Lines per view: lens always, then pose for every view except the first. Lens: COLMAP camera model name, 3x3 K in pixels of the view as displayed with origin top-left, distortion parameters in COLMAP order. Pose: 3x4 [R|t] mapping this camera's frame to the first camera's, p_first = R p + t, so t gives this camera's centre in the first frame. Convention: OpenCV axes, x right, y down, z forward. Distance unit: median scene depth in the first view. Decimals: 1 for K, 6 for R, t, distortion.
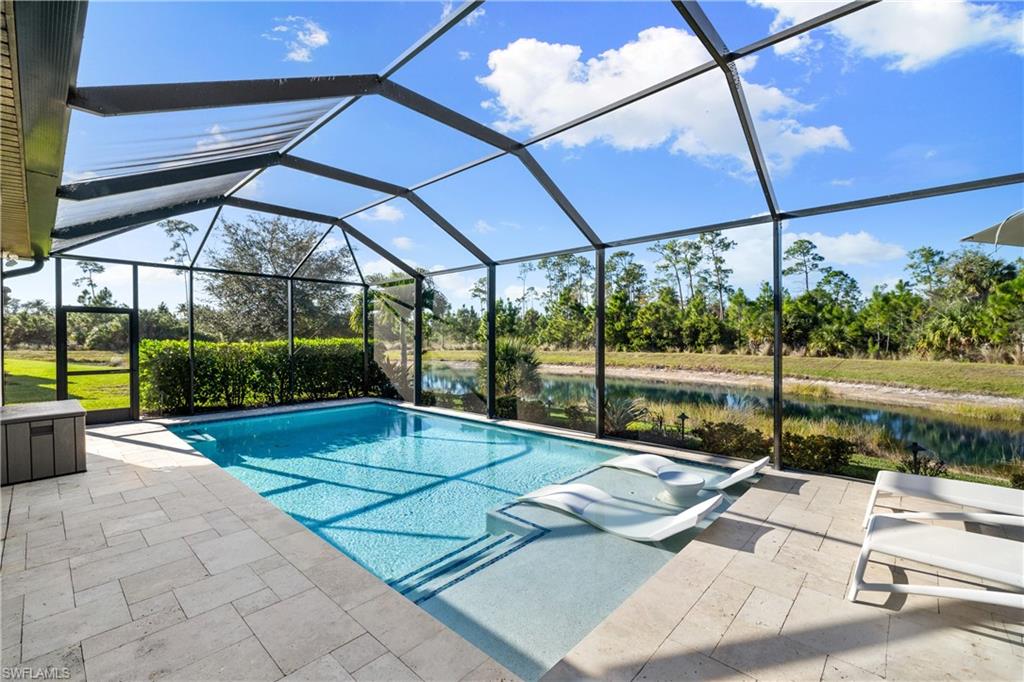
lens RADIAL K [[438.9, 0, 509.0], [0, 438.9, 341.2], [0, 0, 1]] dist [-0.000827, 0.000079]
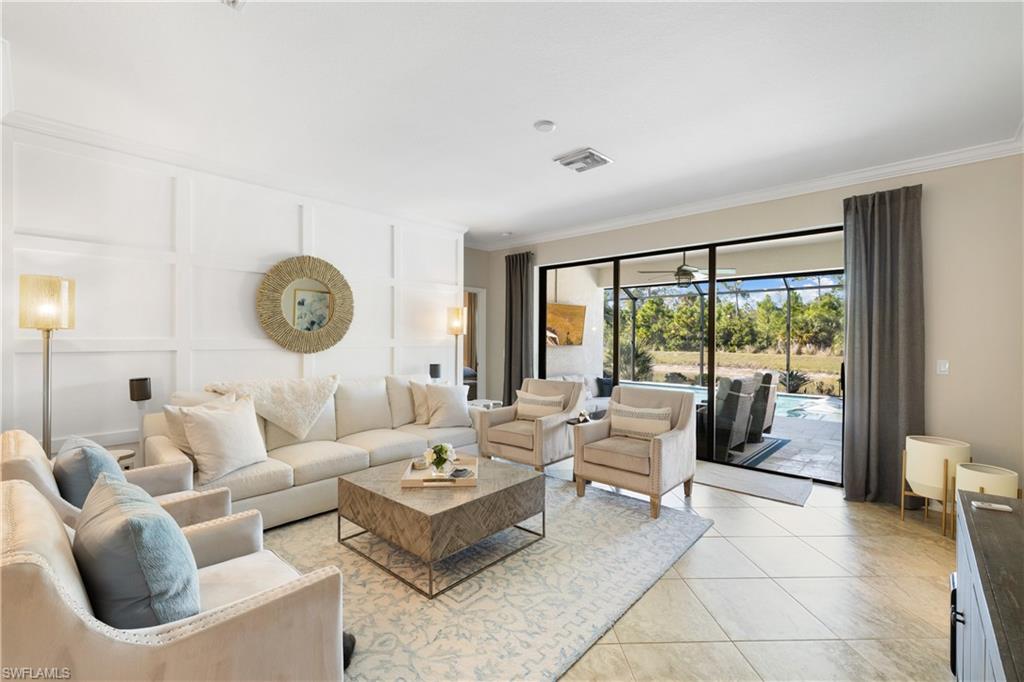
lens RADIAL K [[438.9, 0, 509.0], [0, 438.9, 341.2], [0, 0, 1]] dist [-0.000827, 0.000079]
pose [[0.999970, 0.007058, 0.003326, -0.169933], [-0.007059, 0.999975, 0.000363, 0.002006], [-0.003324, -0.000386, 0.999994, -0.146158]]
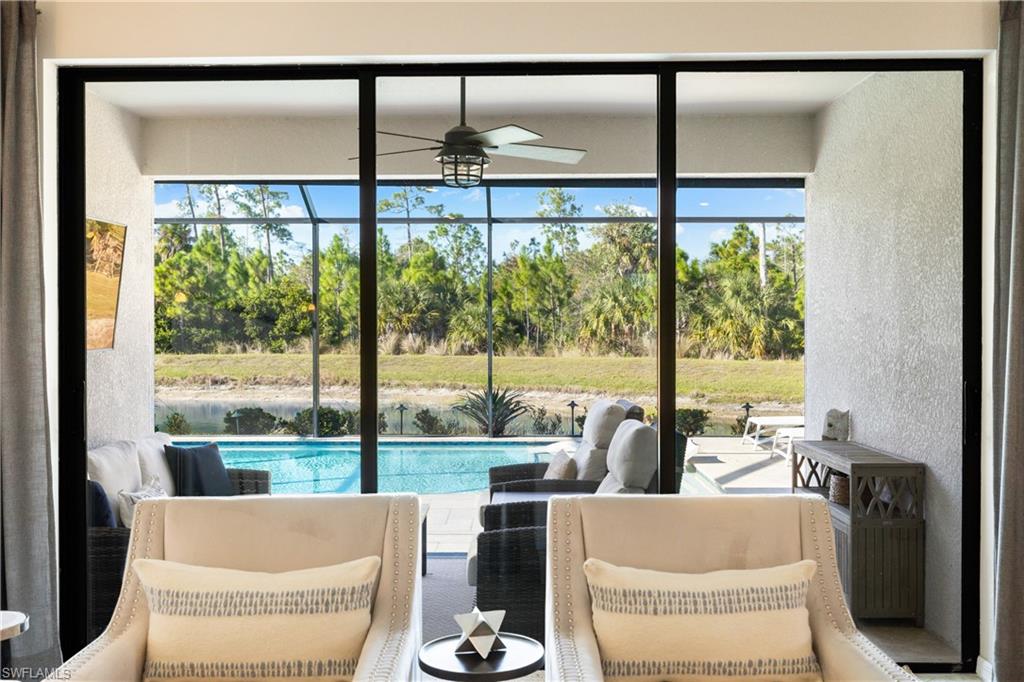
lens RADIAL K [[979.8, 0, 512.0], [0, 979.8, 341.0], [0, 0, 1]] dist [0.000367, 0.007059]
pose [[0.736863, -0.010815, 0.675955, -0.192191], [0.005045, 0.999932, 0.010499, 0.001119], [-0.676023, -0.004326, 0.736868, -0.084785]]
